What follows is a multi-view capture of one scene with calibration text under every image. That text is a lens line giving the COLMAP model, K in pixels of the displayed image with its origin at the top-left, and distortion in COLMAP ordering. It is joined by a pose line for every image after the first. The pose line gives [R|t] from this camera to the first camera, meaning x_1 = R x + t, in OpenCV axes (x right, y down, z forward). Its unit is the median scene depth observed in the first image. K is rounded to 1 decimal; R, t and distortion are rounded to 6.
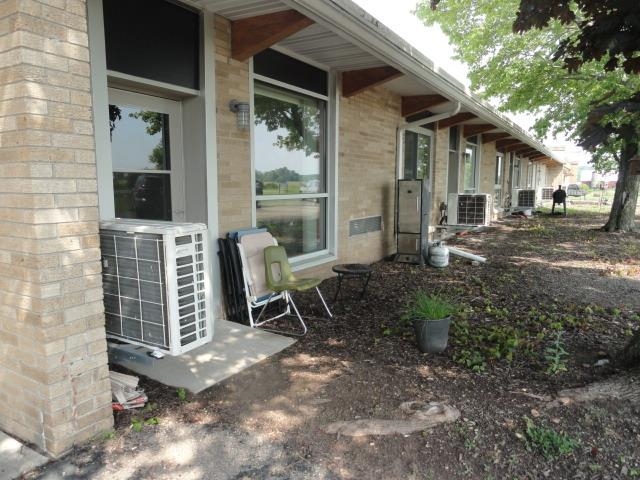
lens RADIAL K [[445.7, 0, 320.0], [0, 445.7, 242.8], [0, 0, 1]] dist [-0.004483, 0.004013]
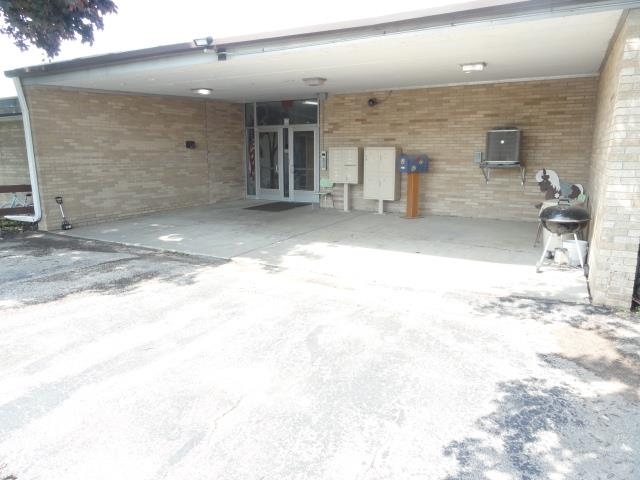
lens RADIAL K [[445.7, 0, 319.3], [0, 445.7, 240.3], [0, 0, 1]] dist [-0.004483, 0.004013]
pose [[0.049622, 0.184982, -0.981488, 1.325017], [-0.128549, 0.975708, 0.177394, -0.013511], [0.990461, 0.117367, 0.072196, -0.447144]]
